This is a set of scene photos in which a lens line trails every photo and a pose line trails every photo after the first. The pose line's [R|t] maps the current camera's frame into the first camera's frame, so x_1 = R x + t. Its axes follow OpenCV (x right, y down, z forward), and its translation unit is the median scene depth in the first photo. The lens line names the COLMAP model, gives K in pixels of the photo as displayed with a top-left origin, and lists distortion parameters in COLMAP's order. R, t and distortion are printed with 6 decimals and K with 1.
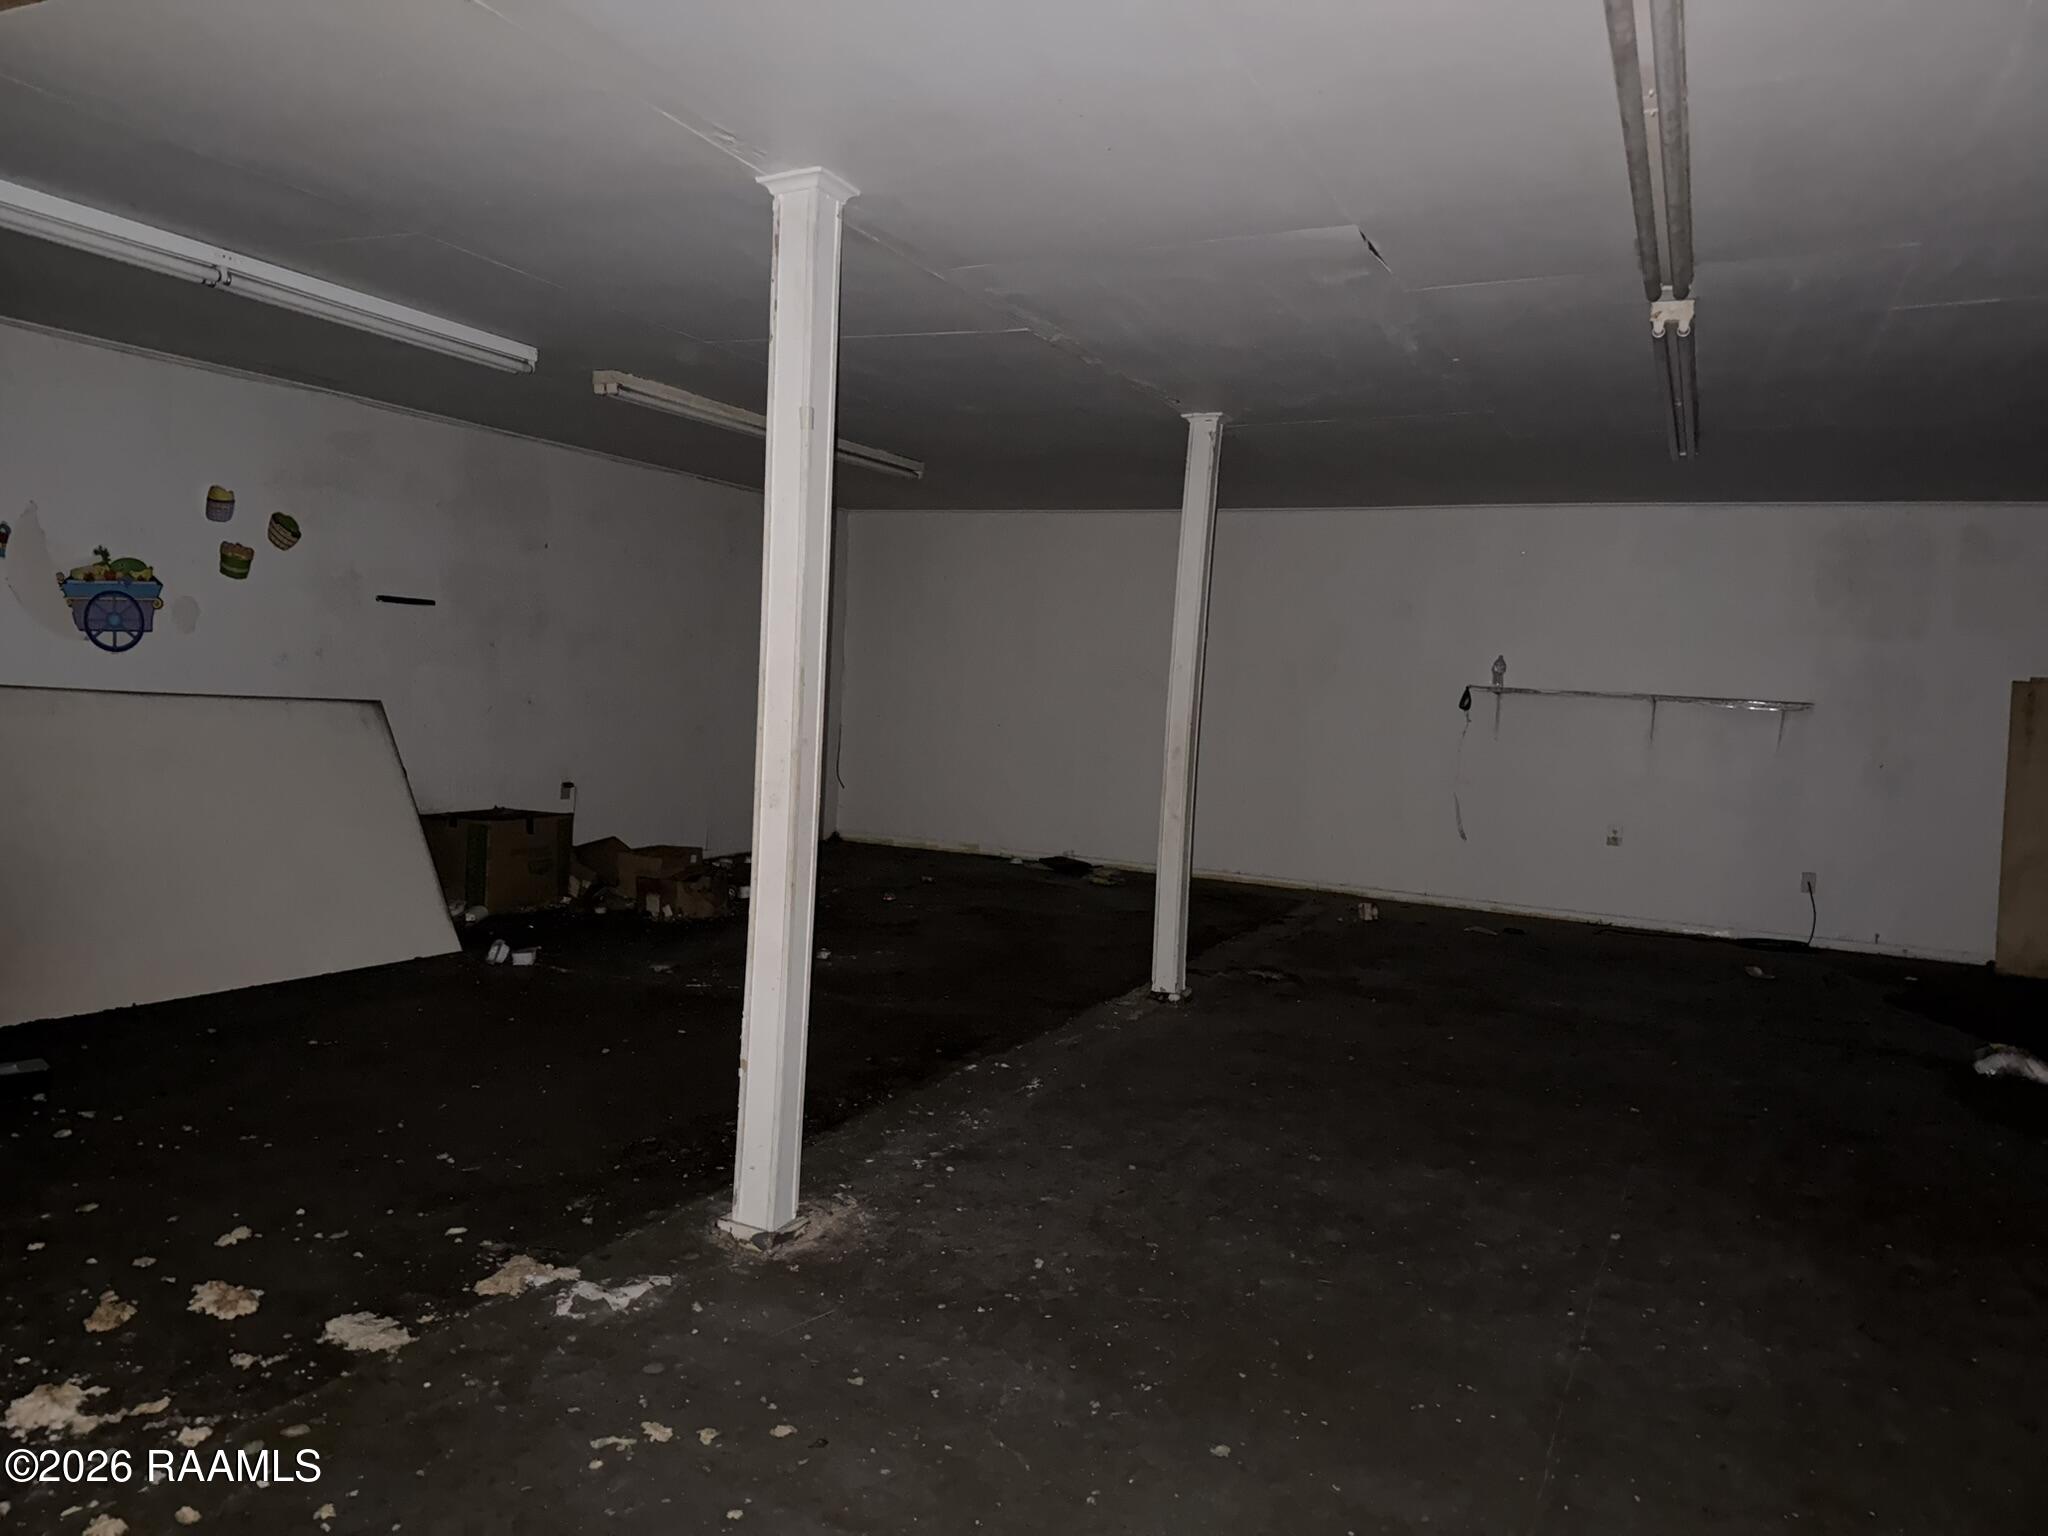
lens RADIAL K [[1452.5, 0, 1019.8], [0, 1452.5, 749.7], [0, 0, 1]] dist [0.109386, -0.185938]
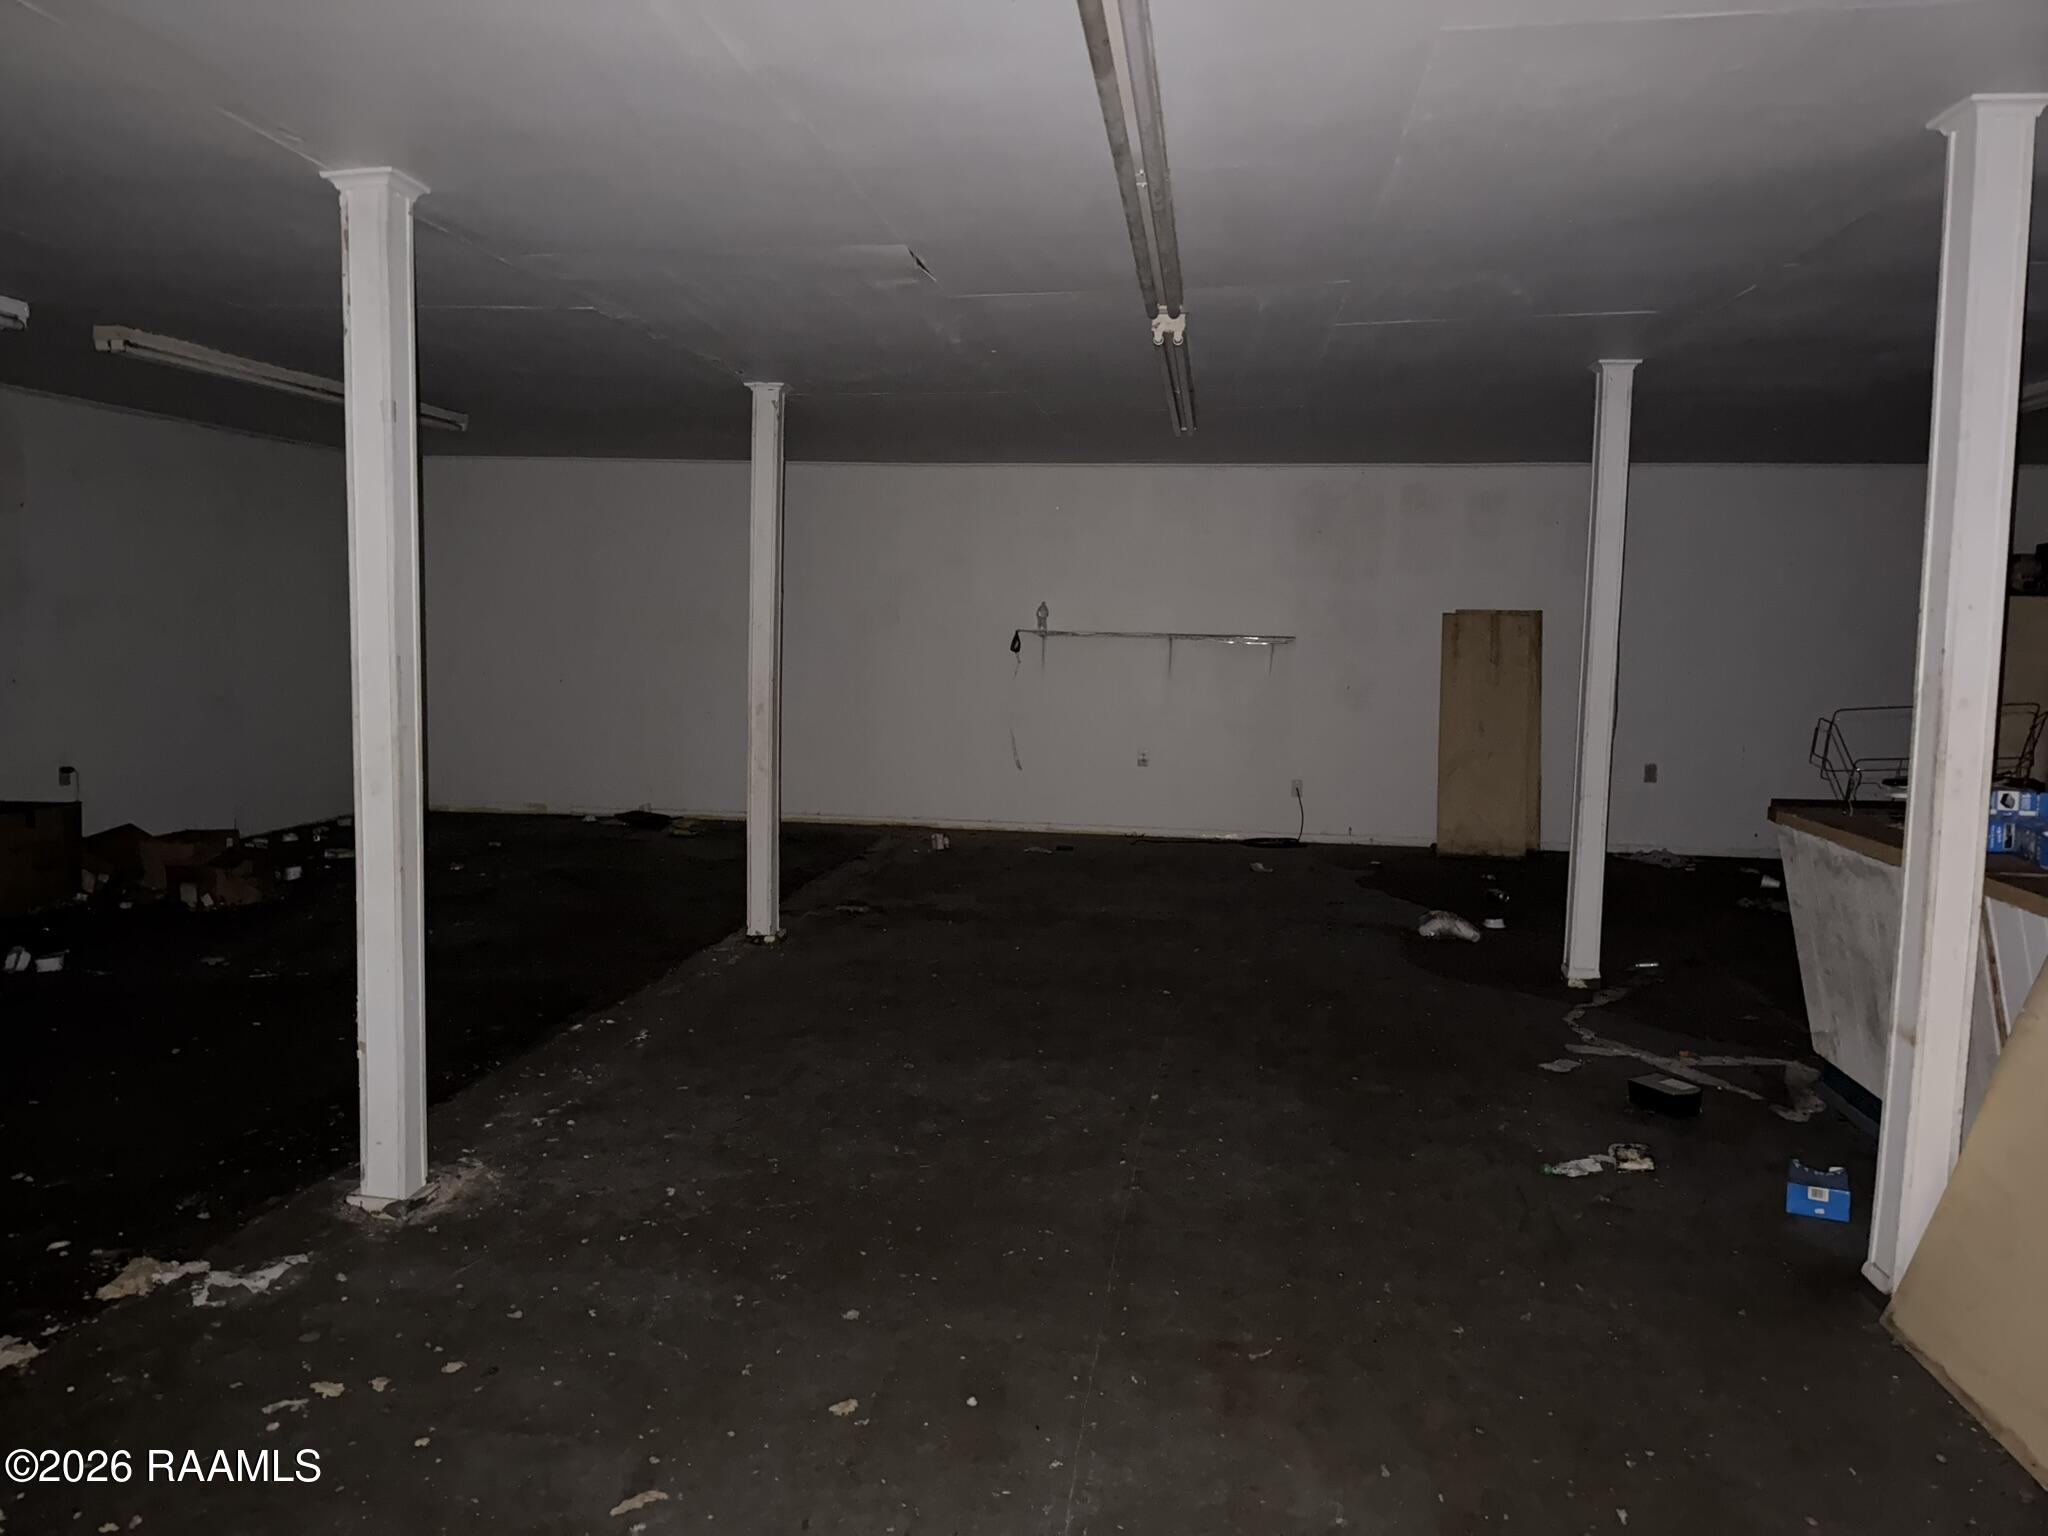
lens RADIAL K [[1488.0, 0, 1024.0], [0, 1488.0, 768.0], [0, 0, 1]] dist [0.003287, -0.011503]
pose [[0.953569, -0.064659, 0.294153, -0.040094], [0.047140, 0.996688, 0.066271, -0.024350], [-0.297464, -0.049327, 0.953458, -0.114347]]
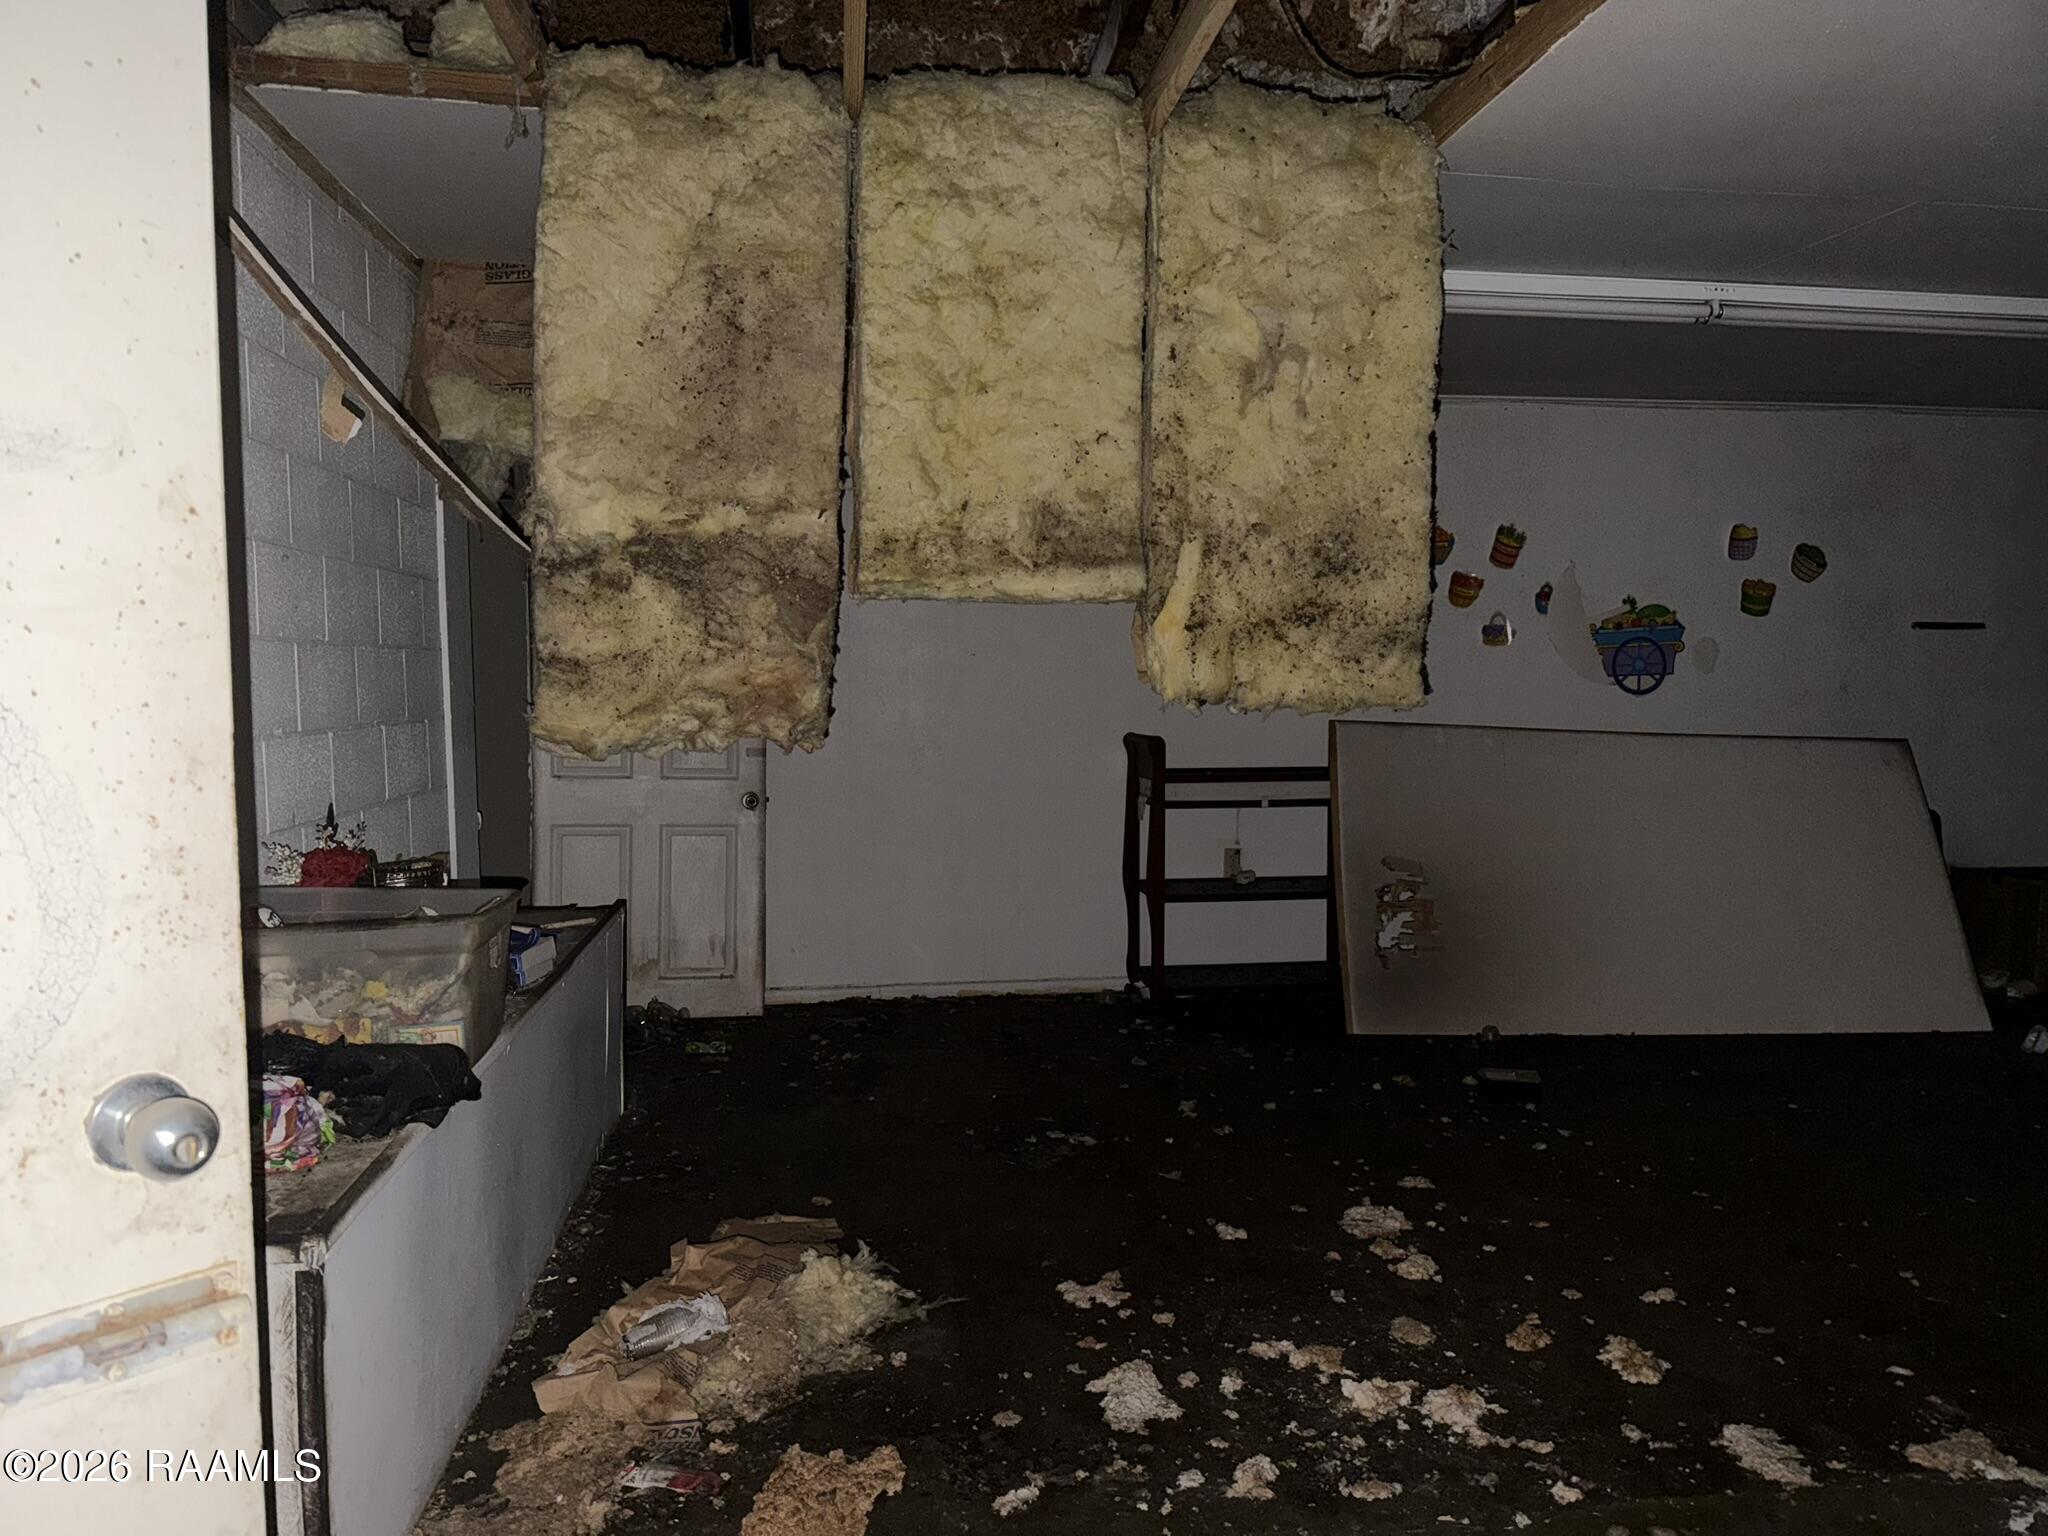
lens RADIAL K [[1434.8, 0, 954.3], [0, 1434.8, 791.9], [0, 0, 1]] dist [-0.031691, -0.000662]
pose [[0.510279, 0.022353, -0.859719, 0.026360], [-0.017641, 0.999724, 0.015522, -0.008428], [0.859828, 0.007246, 0.510532, 0.119207]]
